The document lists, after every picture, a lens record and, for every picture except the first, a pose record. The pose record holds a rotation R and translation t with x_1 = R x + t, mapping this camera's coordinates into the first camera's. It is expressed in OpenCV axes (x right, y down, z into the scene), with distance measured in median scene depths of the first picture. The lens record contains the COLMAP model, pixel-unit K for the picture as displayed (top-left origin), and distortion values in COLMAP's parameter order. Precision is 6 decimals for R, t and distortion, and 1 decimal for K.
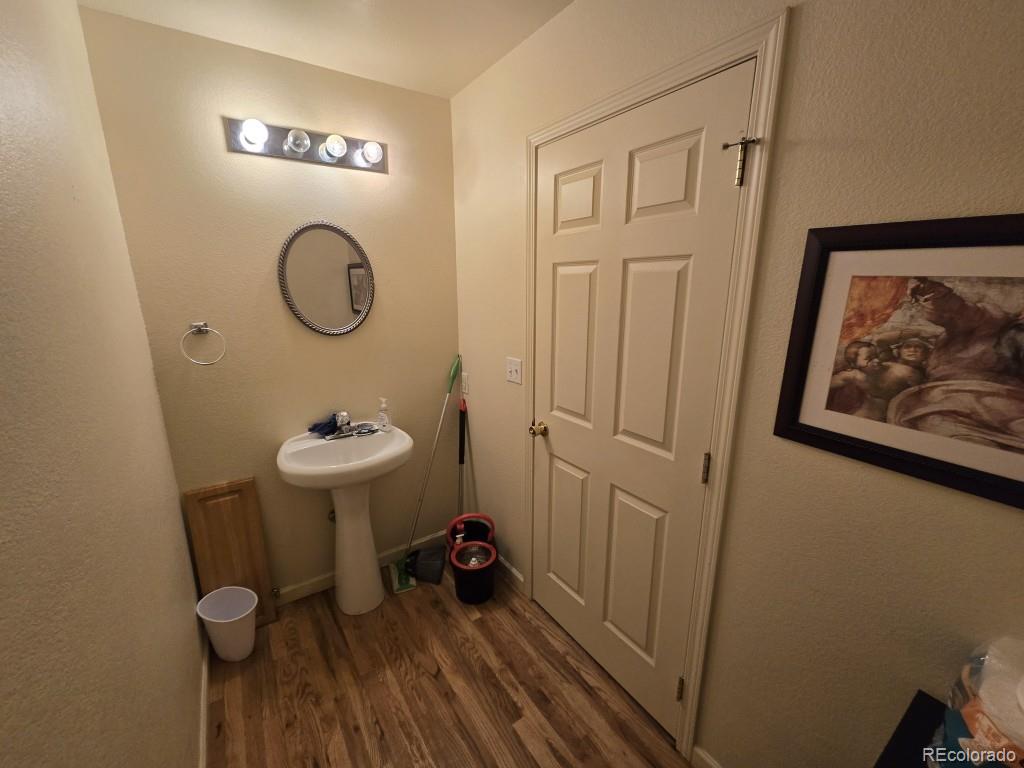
lens RADIAL K [[422.1, 0, 503.6], [0, 422.1, 382.9], [0, 0, 1]] dist [-0.000193, 0.000002]
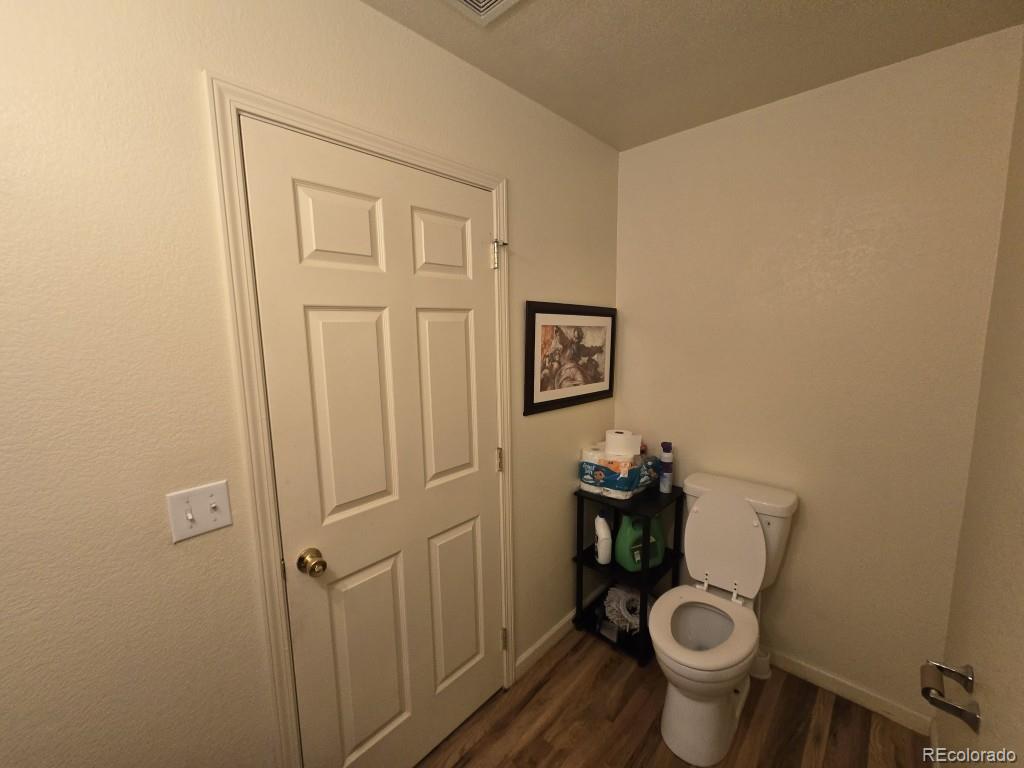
lens RADIAL K [[389.1, 0, 509.1], [0, 389.1, 377.3], [0, 0, 1]] dist [0.000079, -0.000051]
pose [[-0.187508, -0.113180, 0.975721, -1.036141], [0.253681, 0.954061, 0.159418, -0.351573], [-0.948940, 0.277414, -0.150182, 1.499227]]
